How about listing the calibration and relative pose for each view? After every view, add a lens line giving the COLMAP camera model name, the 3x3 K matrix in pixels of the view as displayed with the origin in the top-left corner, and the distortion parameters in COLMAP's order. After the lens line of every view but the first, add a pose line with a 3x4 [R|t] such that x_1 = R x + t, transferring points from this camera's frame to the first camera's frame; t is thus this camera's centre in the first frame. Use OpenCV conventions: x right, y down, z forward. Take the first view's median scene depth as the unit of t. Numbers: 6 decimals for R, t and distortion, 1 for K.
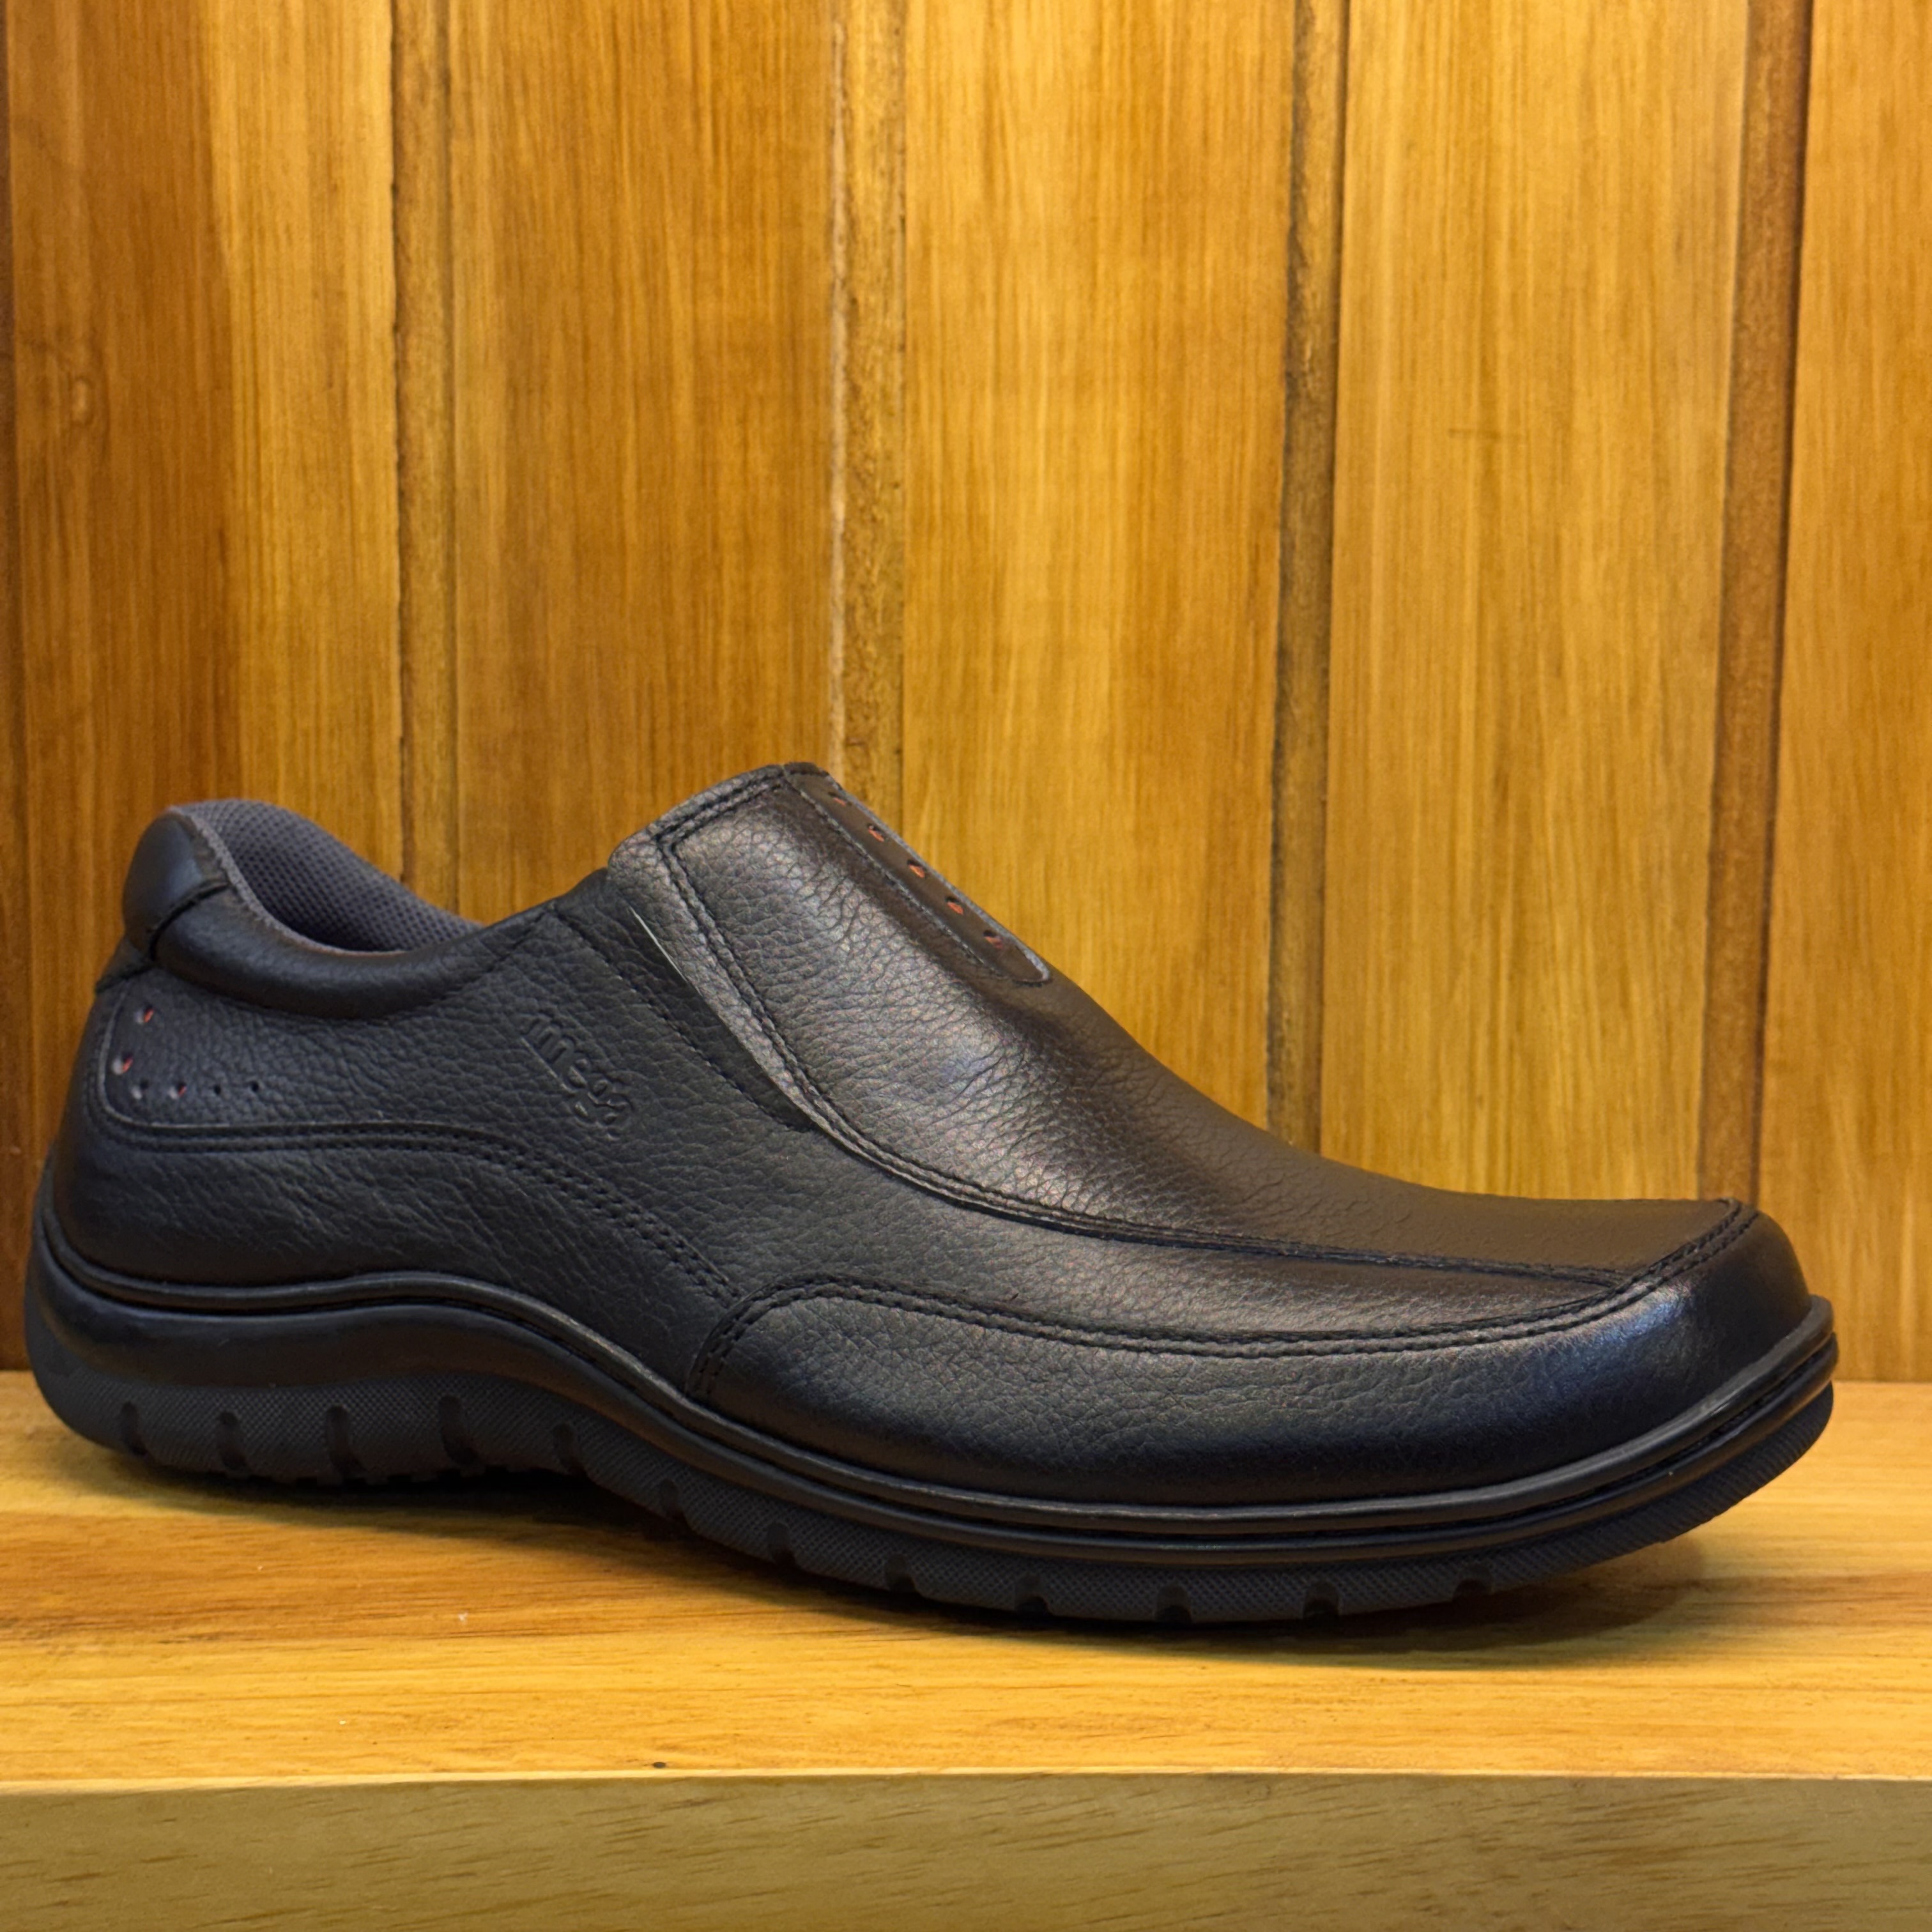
lens RADIAL K [[3715.1, 0, 963.2], [0, 3715.1, 981.0], [0, 0, 1]] dist [0.127188, 0.000000]
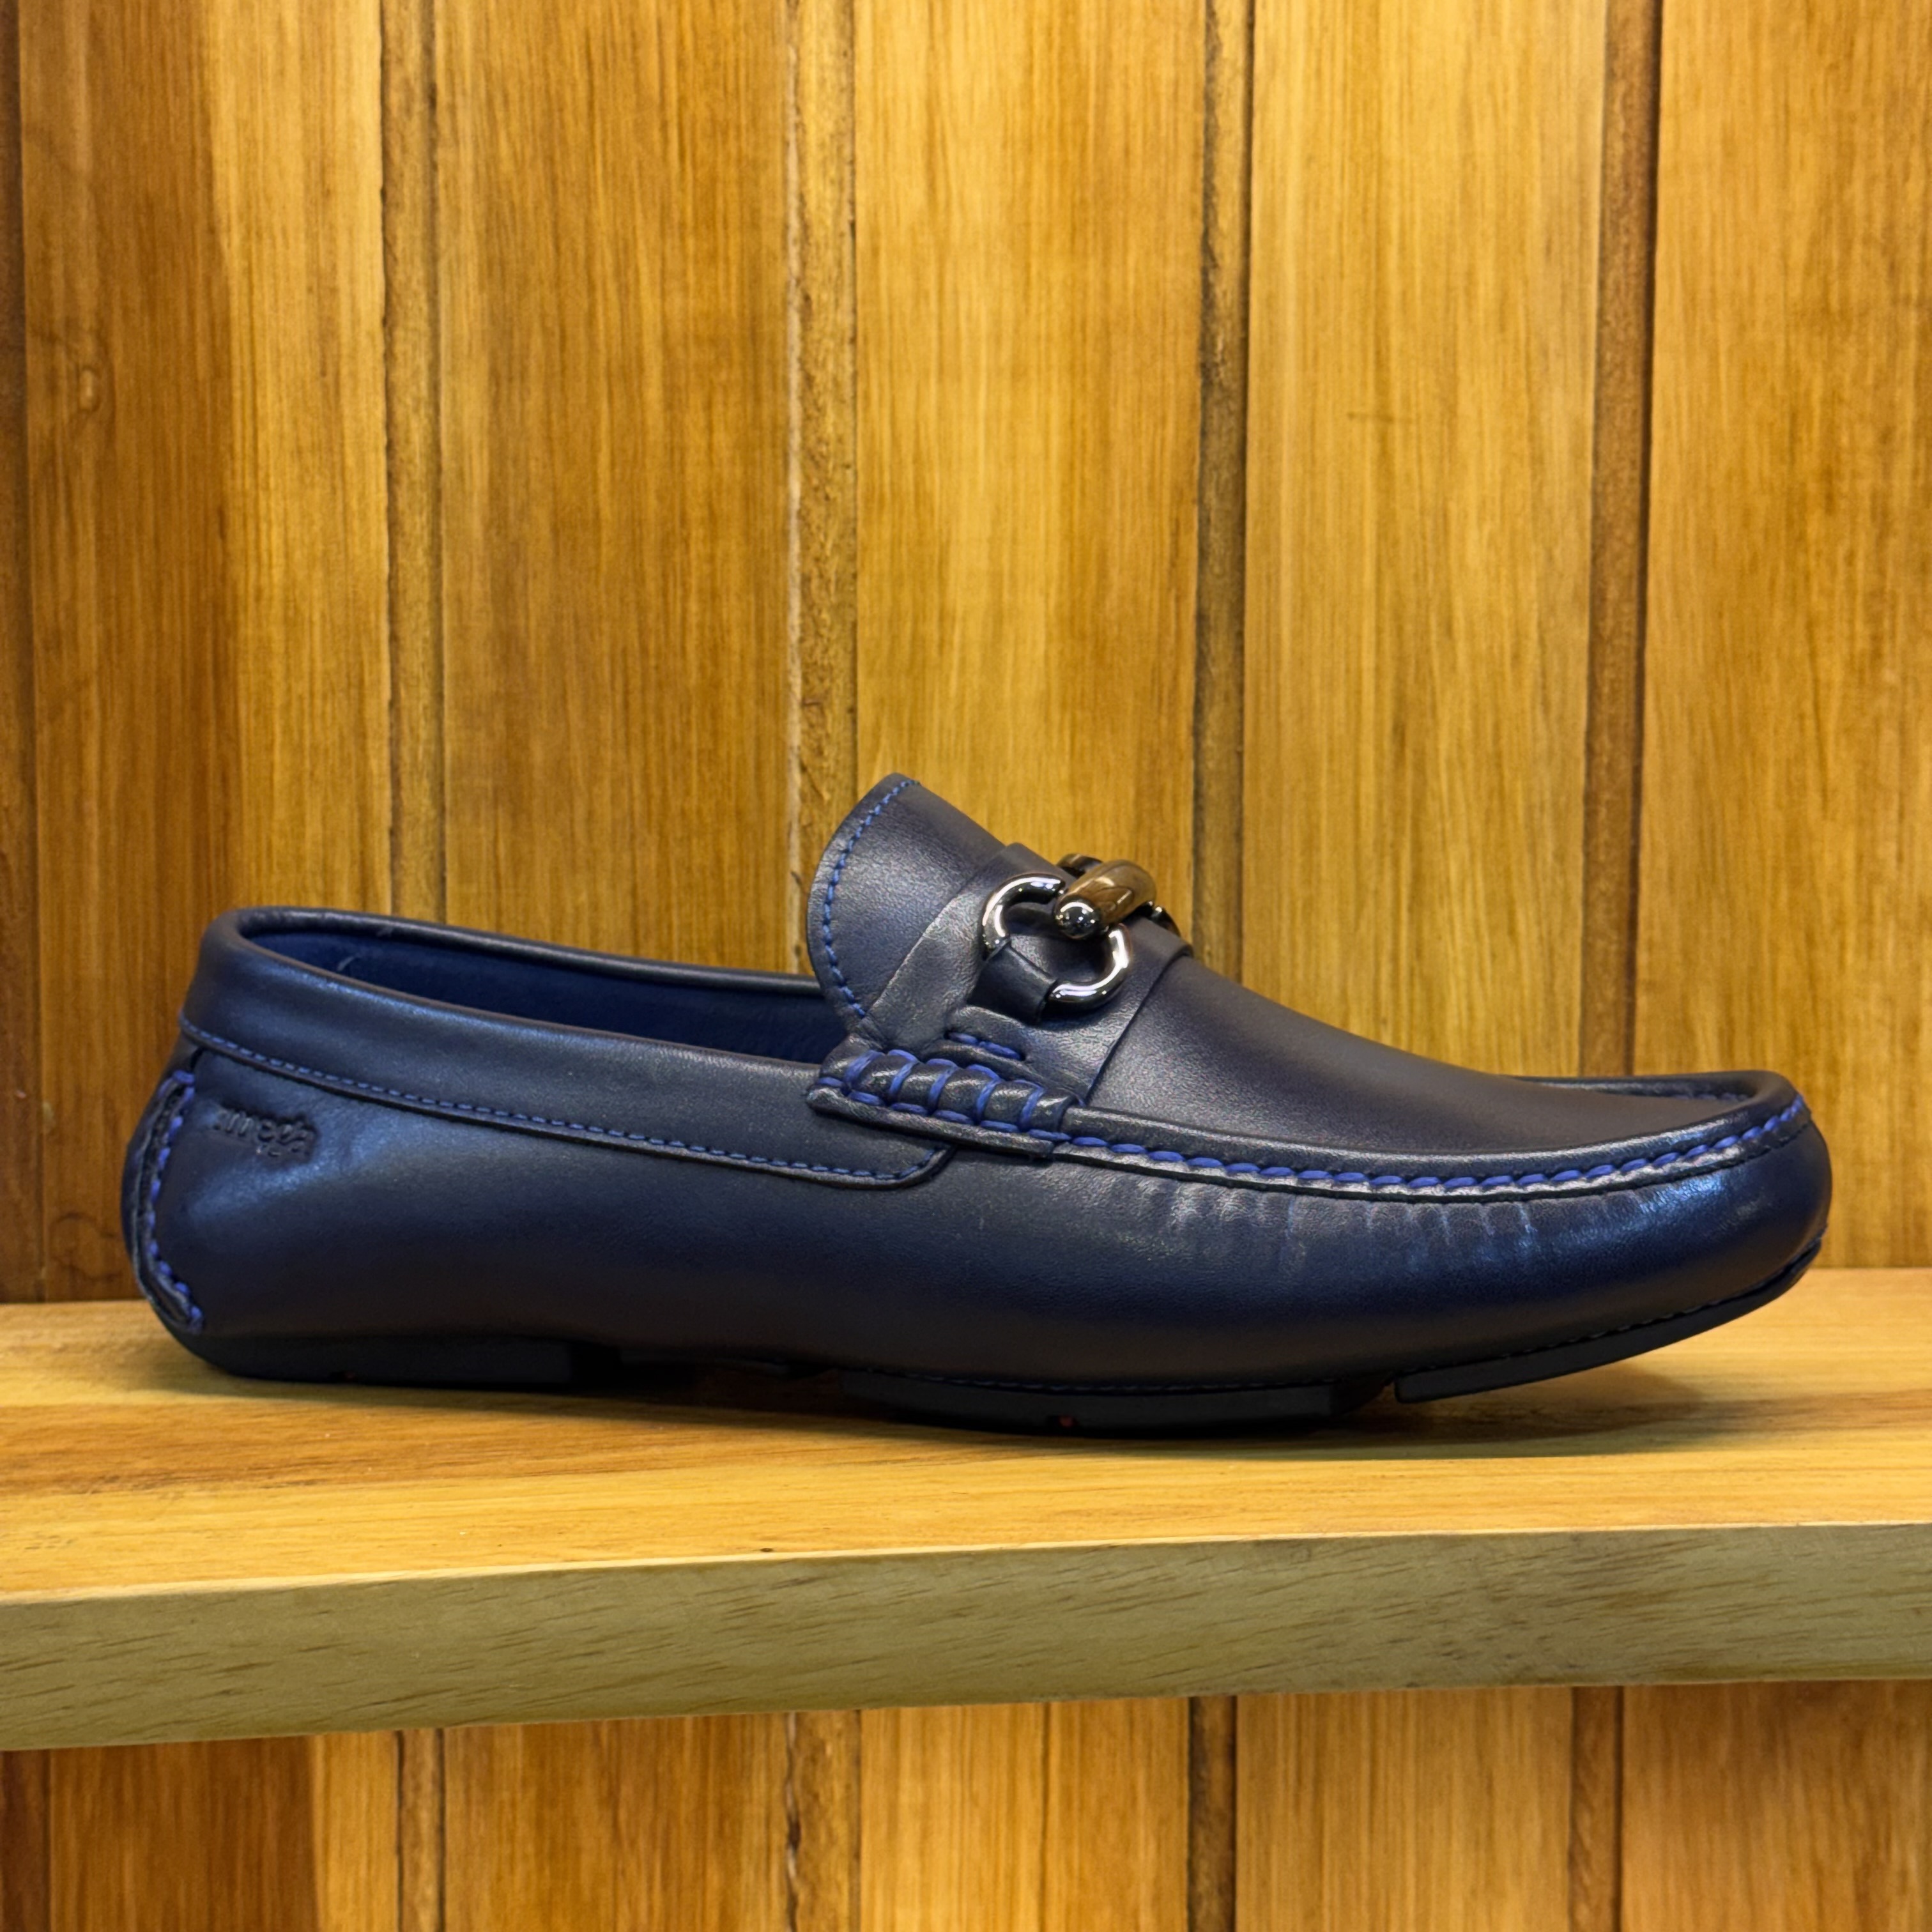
lens RADIAL K [[3715.1, 0, 972.2], [0, 3715.1, 975.8], [0, 0, 1]] dist [0.127188, 0.000000]
pose [[0.995344, -0.014793, 0.095241, -0.088840], [0.018371, 0.999154, -0.036798, 0.057776], [-0.094616, 0.038376, 0.994774, -0.085935]]
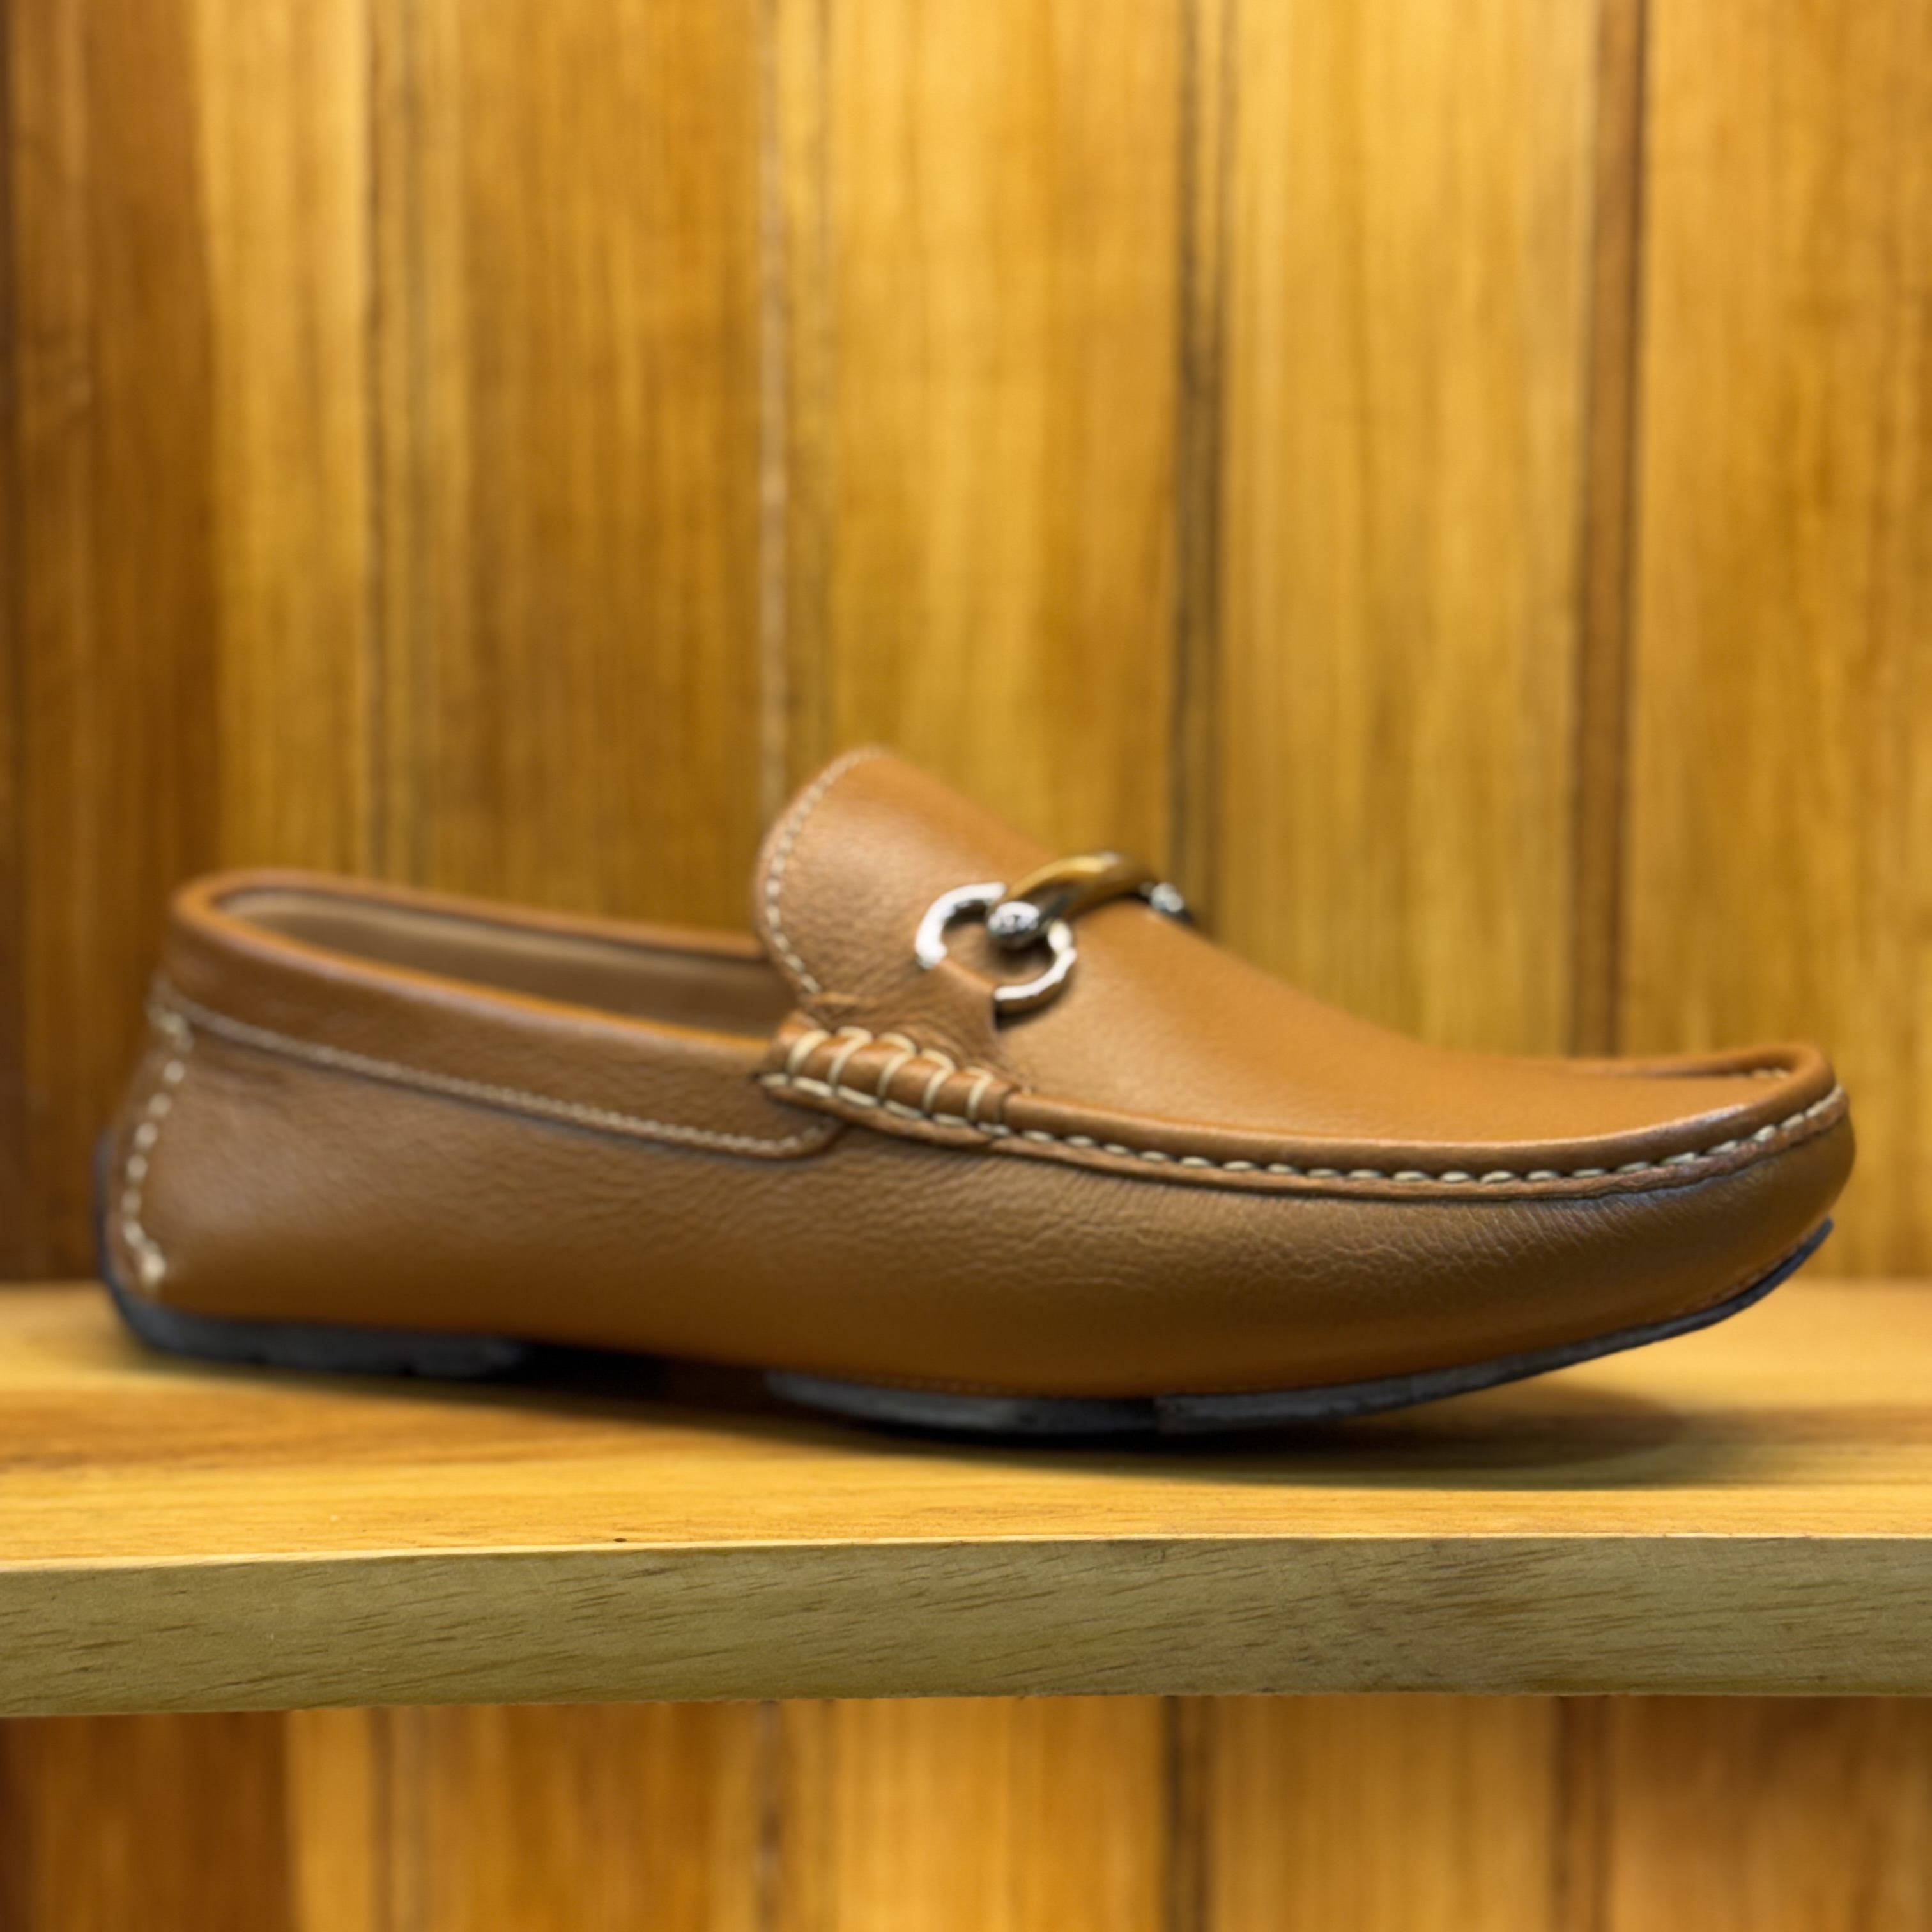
lens RADIAL K [[3715.1, 0, 941.5], [0, 3715.1, 975.0], [0, 0, 1]] dist [0.127188, 0.000000]
pose [[0.999899, -0.005464, 0.013092, 0.000916], [0.006017, 0.999075, -0.042584, 0.063832], [-0.012847, 0.042658, 0.999007, -0.088670]]
